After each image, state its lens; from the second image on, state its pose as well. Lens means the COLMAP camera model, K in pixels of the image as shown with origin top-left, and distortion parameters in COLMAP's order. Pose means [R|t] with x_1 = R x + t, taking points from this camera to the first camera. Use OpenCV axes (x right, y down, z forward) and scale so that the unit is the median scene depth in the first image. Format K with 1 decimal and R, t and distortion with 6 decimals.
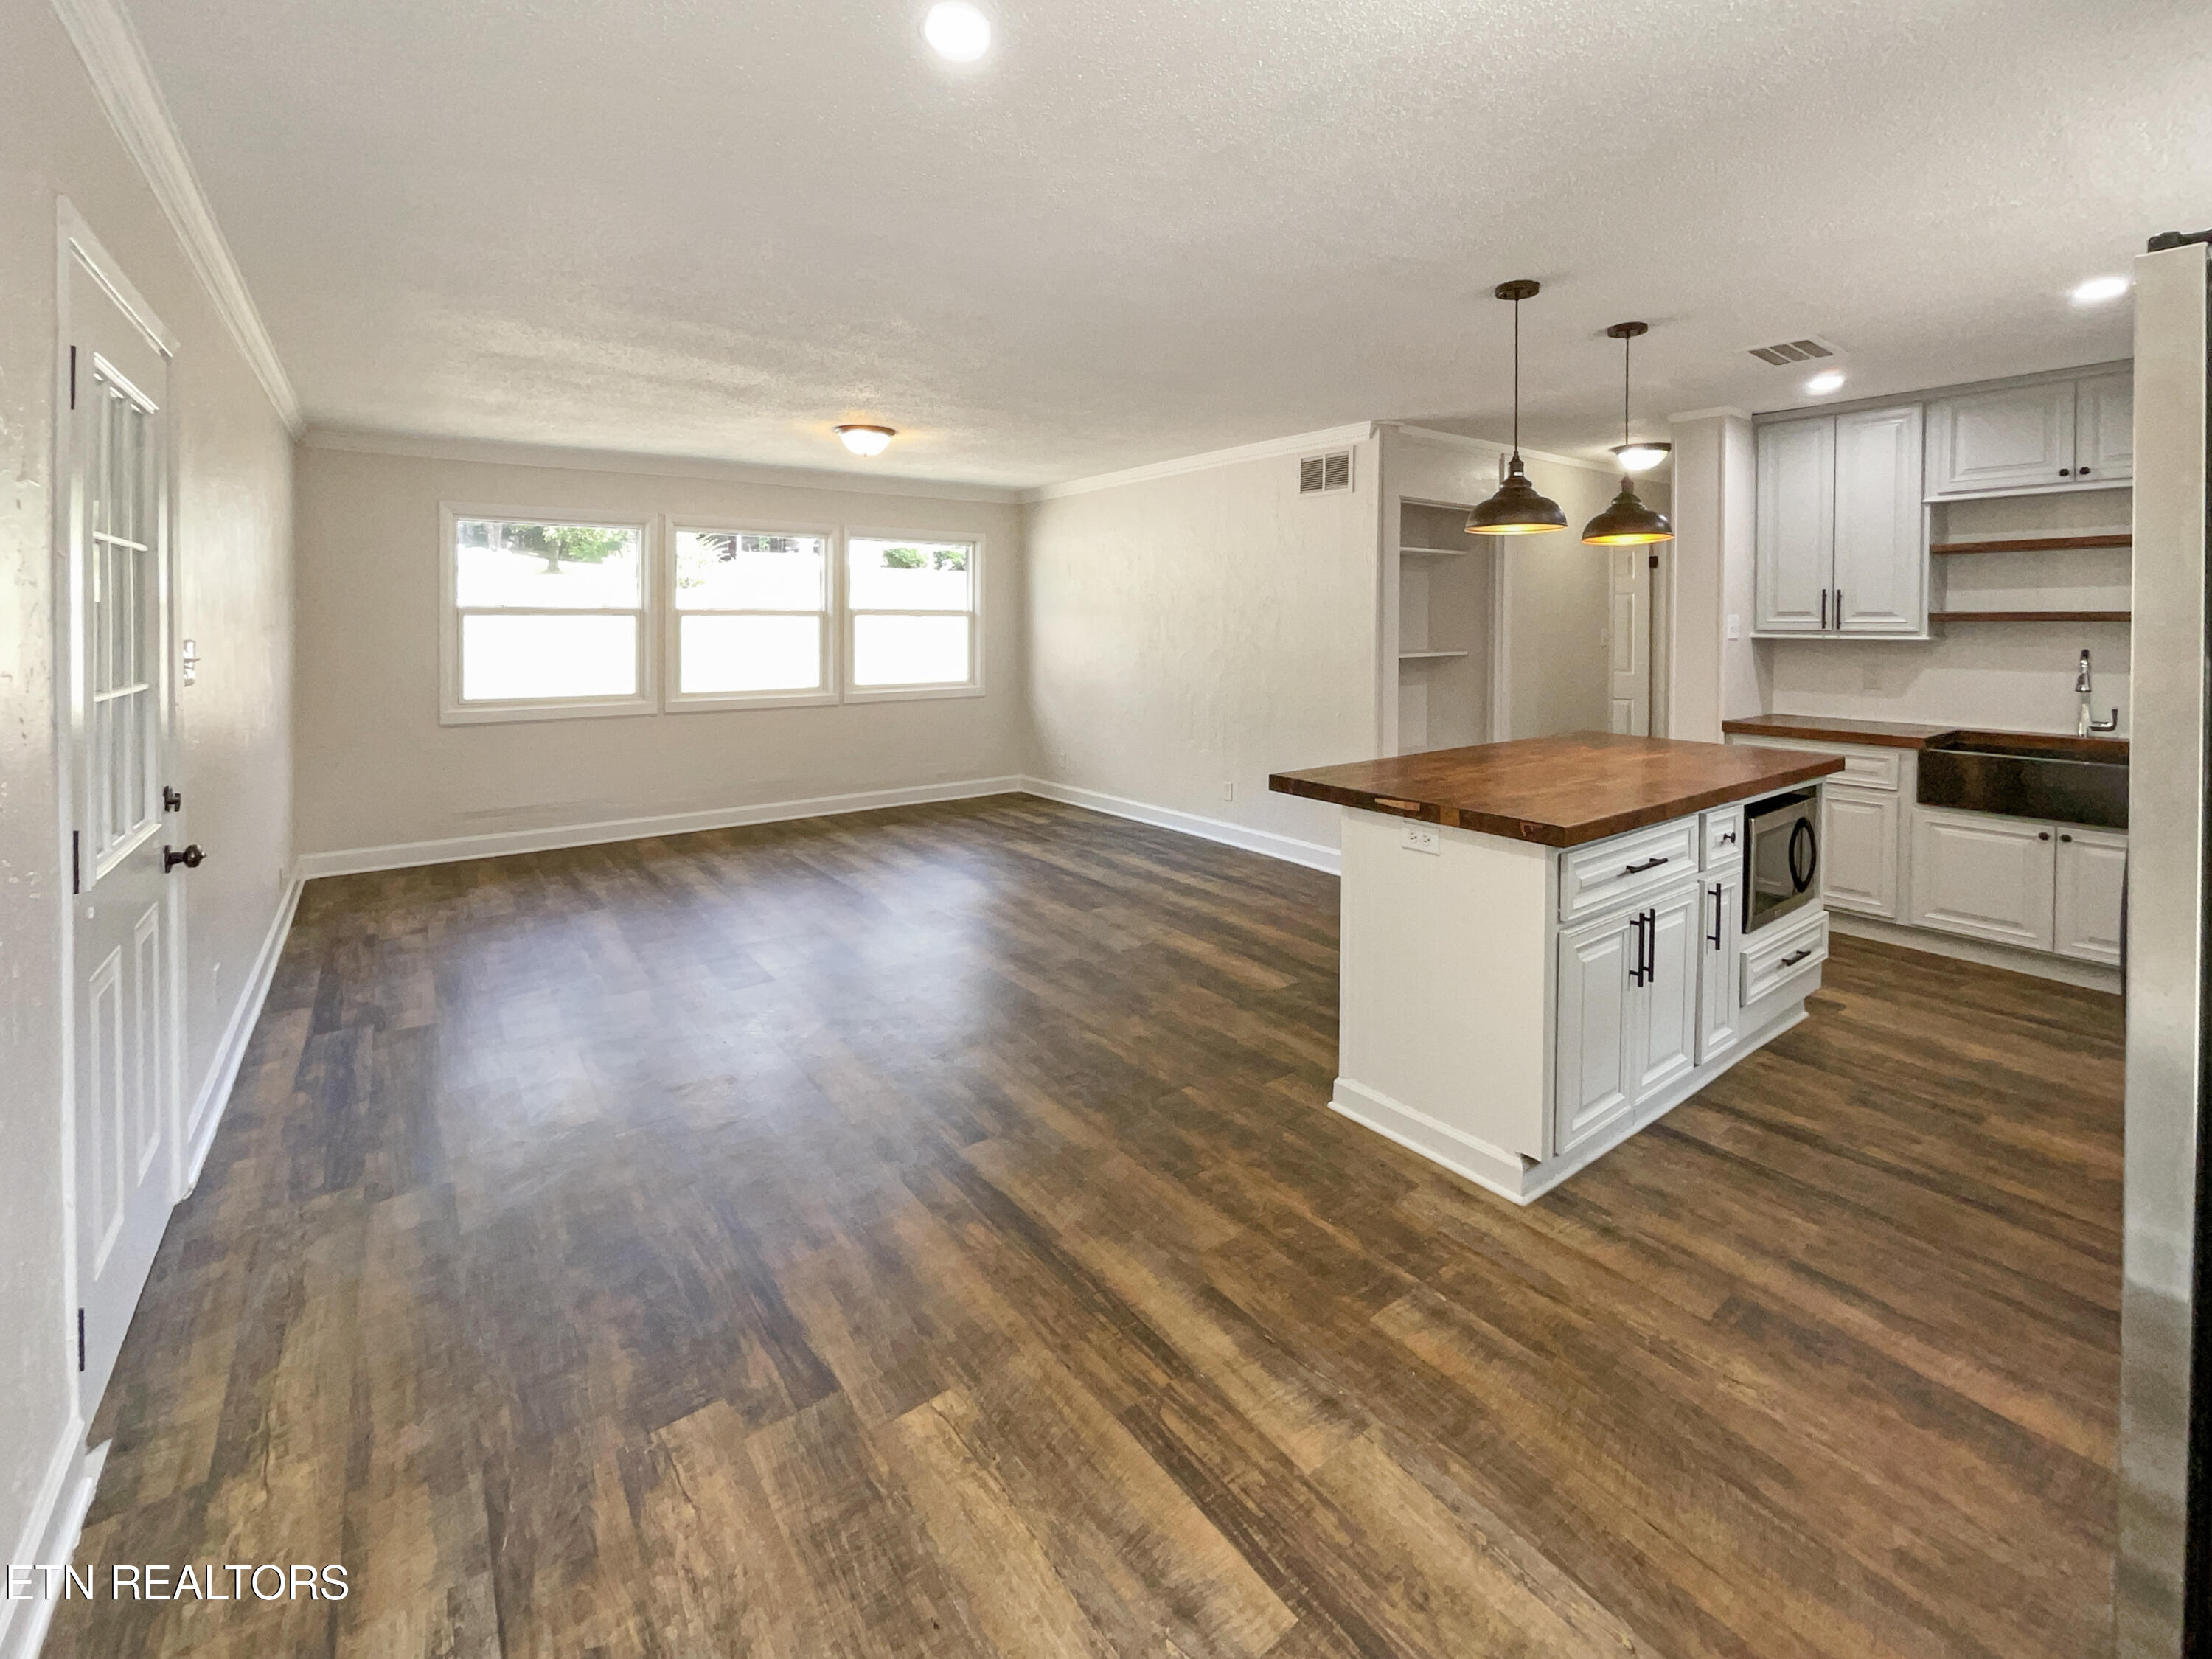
lens RADIAL K [[968.0, 0, 1109.1], [0, 968.0, 642.1], [0, 0, 1]] dist [-0.019261, 0.010812]
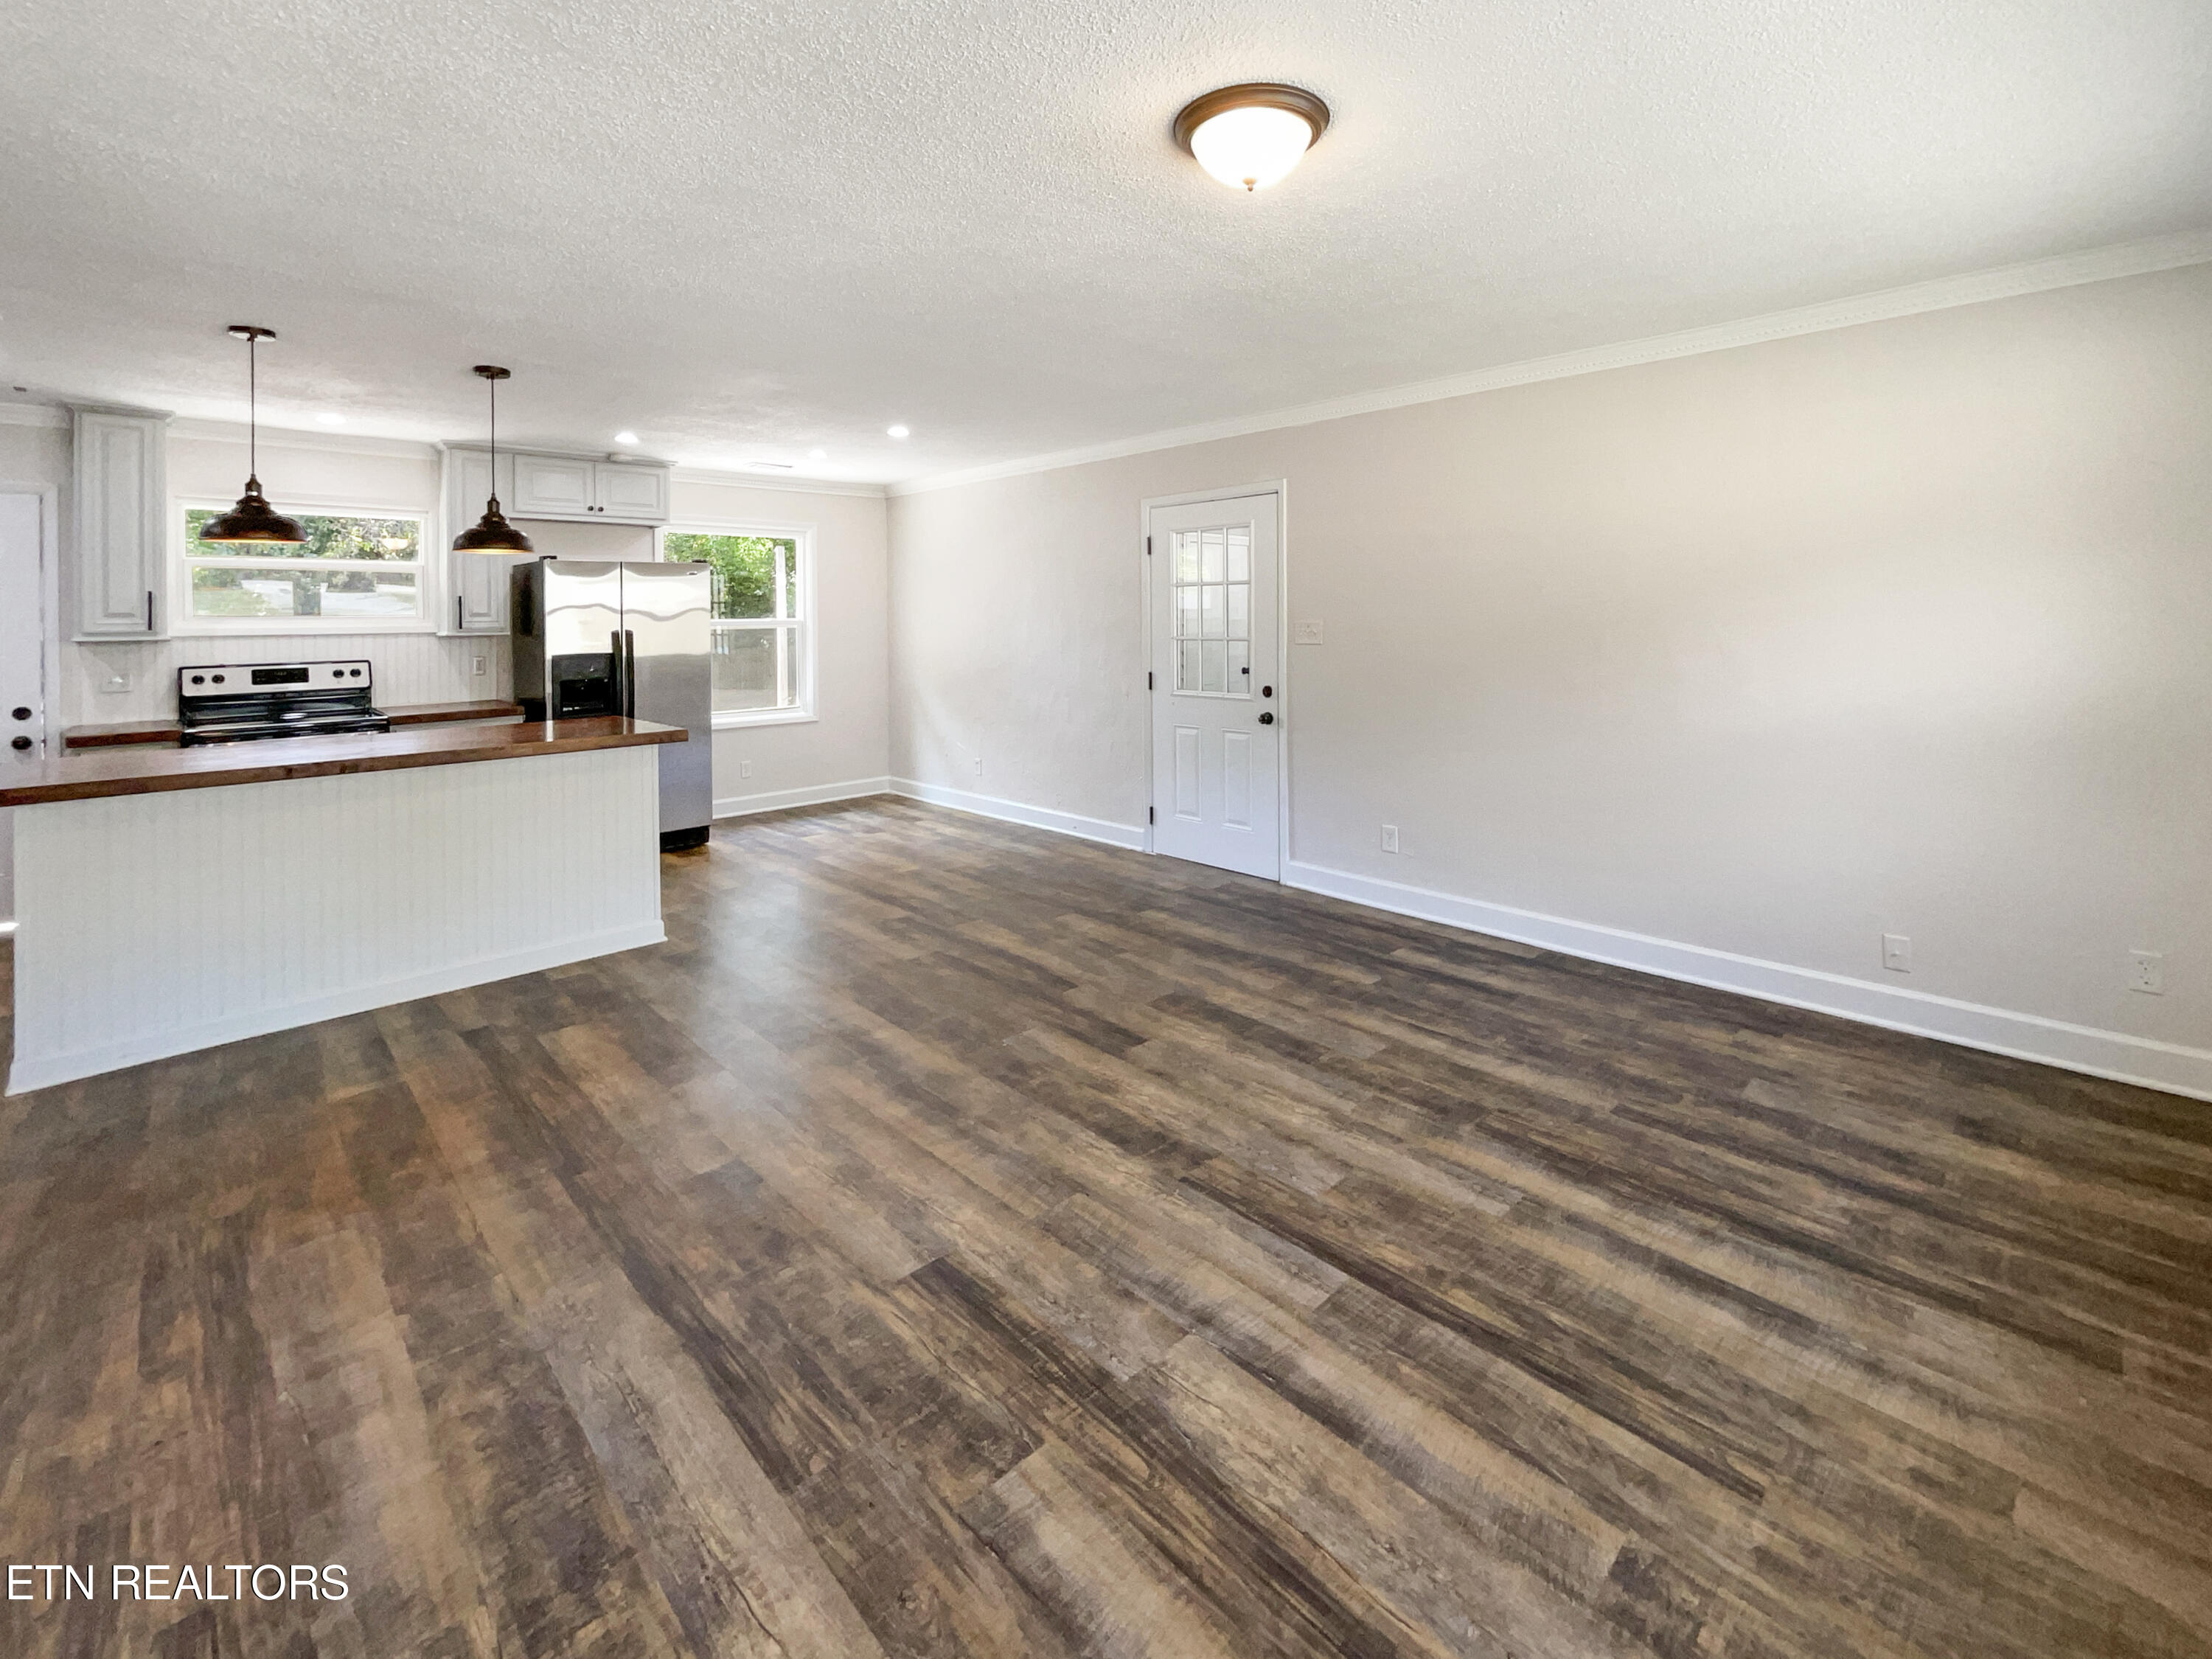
lens RADIAL K [[967.5, 0, 1118.1], [0, 967.5, 621.2], [0, 0, 1]] dist [-0.000769, 0.005610]
pose [[-0.991884, 0.009605, -0.126786, -0.182927], [0.005953, 0.999557, 0.029158, -0.038183], [0.127010, 0.028167, -0.991501, 1.671557]]
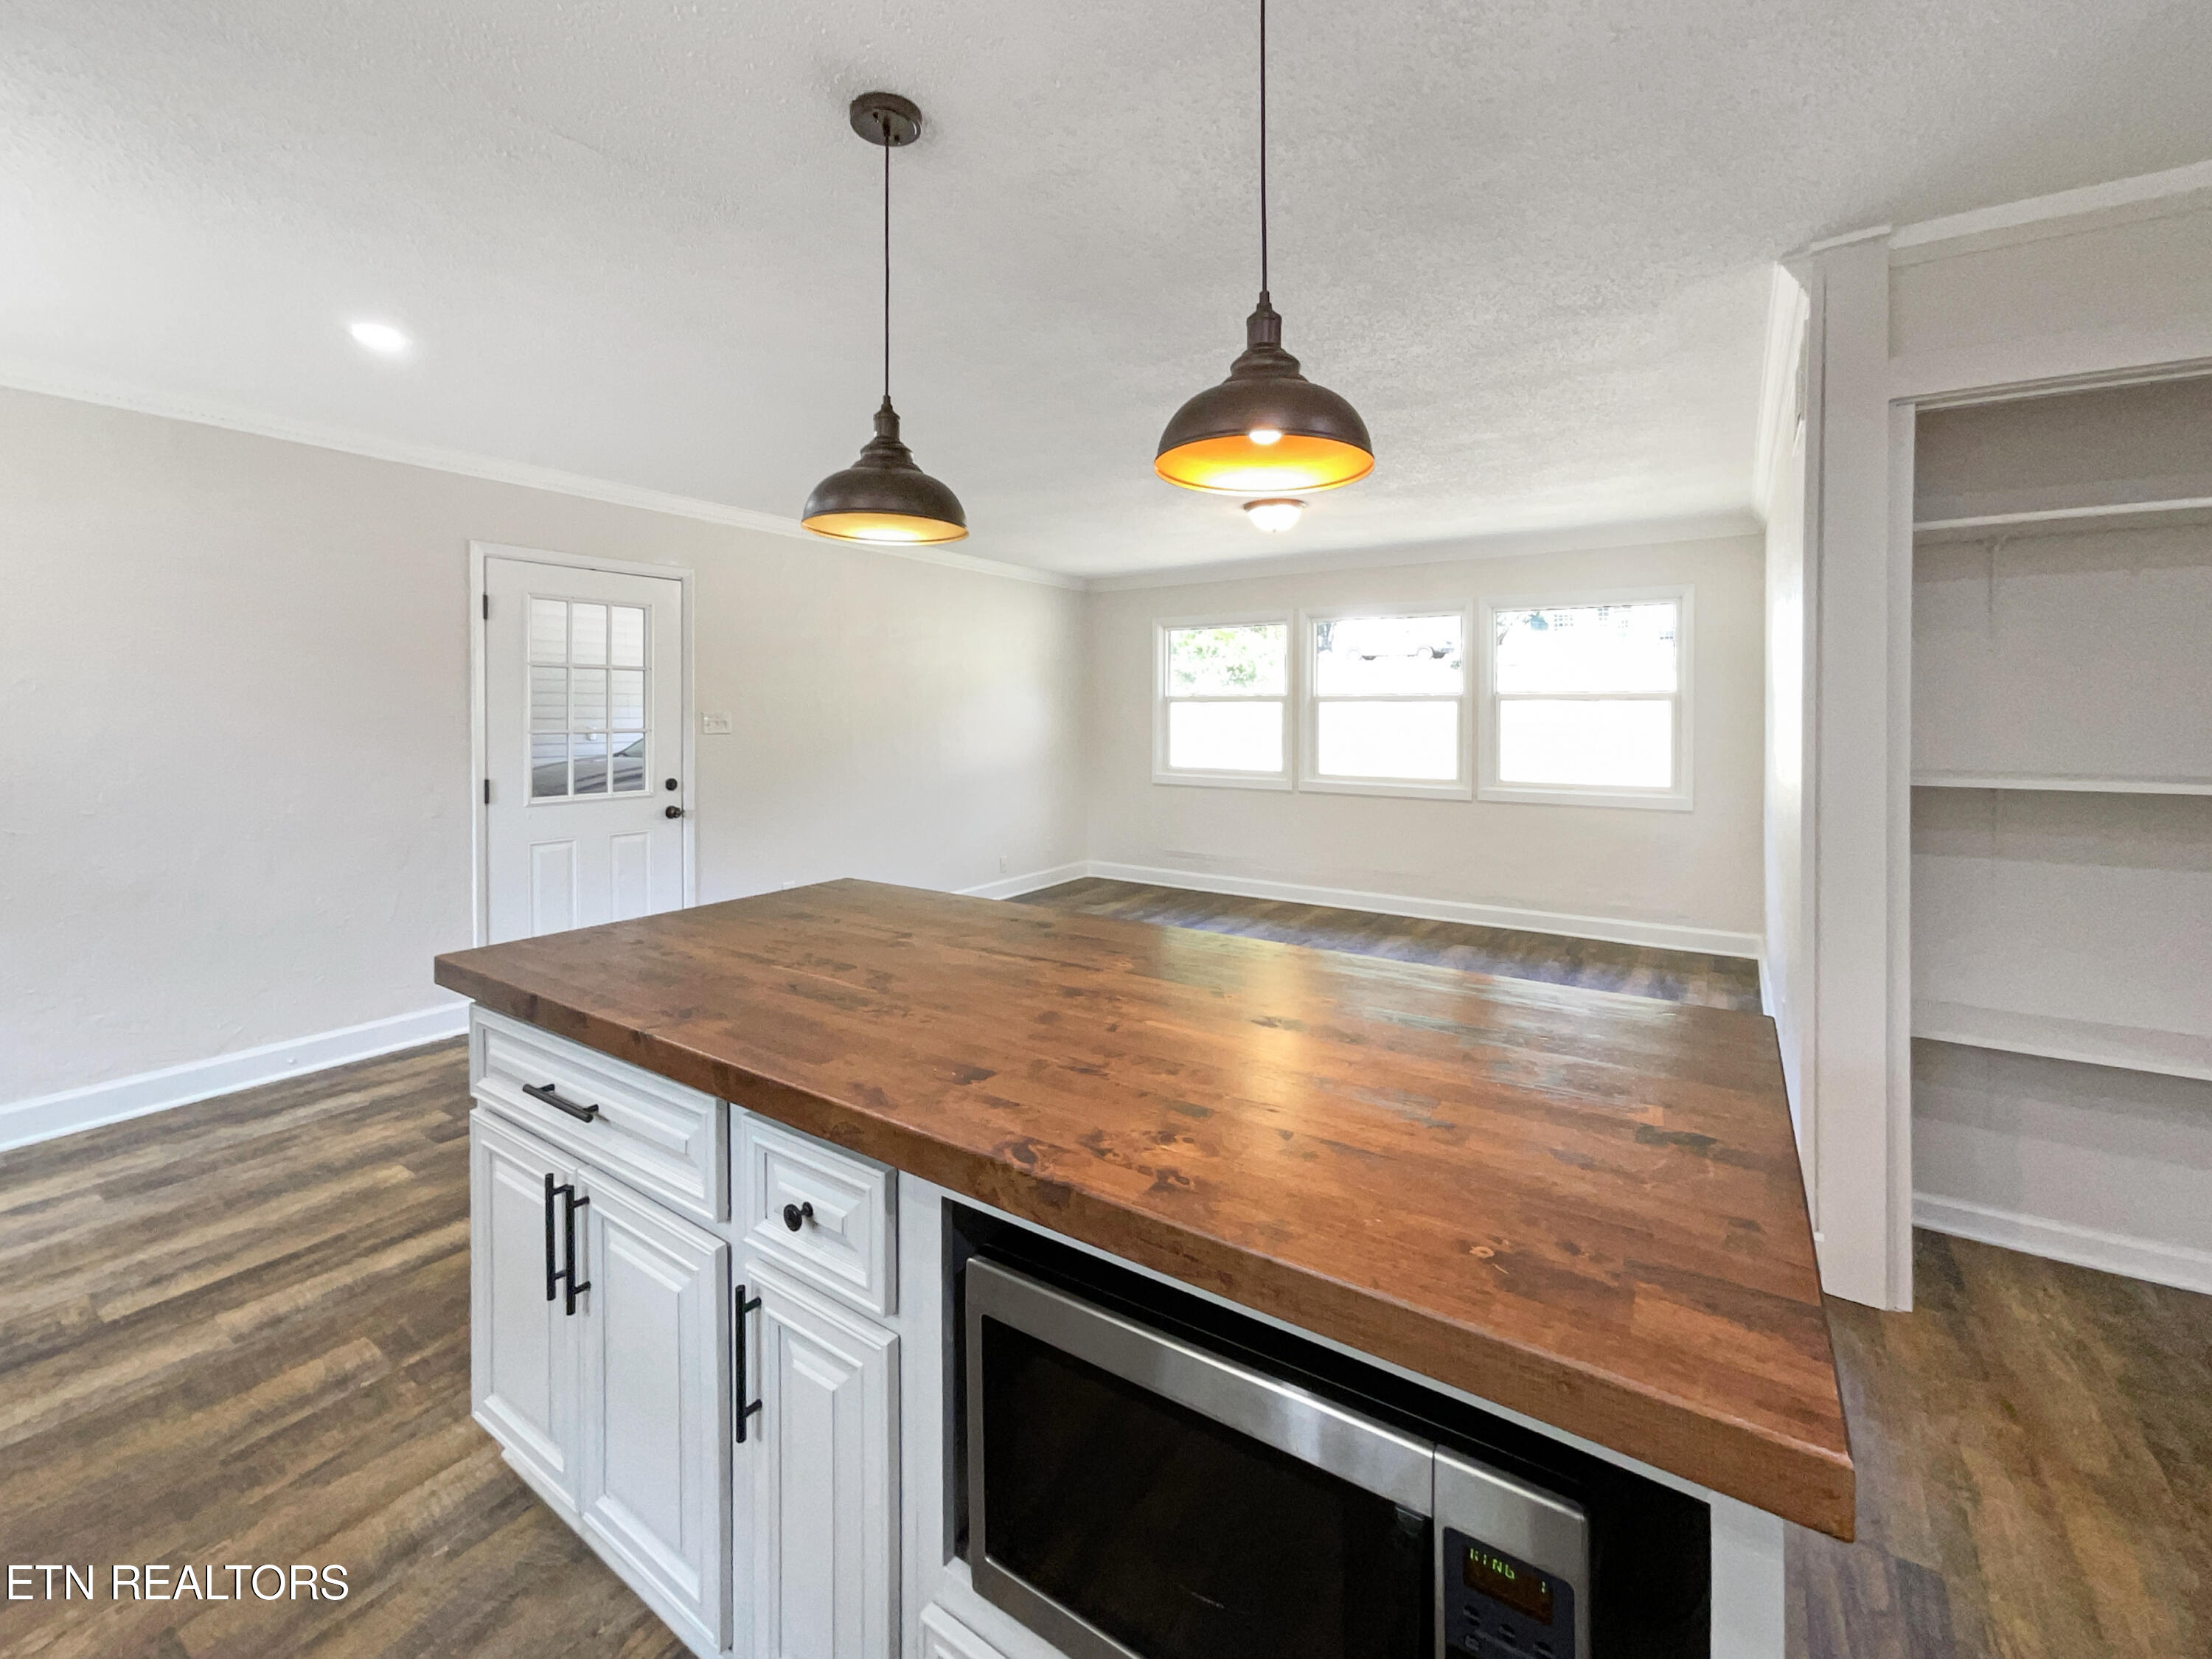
lens RADIAL K [[928.4, 0, 1108.7], [0, 928.4, 725.5], [0, 0, 1]] dist [-0.000240, 0.000637]
pose [[0.325407, 0.012890, -0.945486, 0.685531], [-0.022989, 0.999719, 0.005717, -0.003086], [0.945294, 0.019875, 0.325612, 0.647927]]
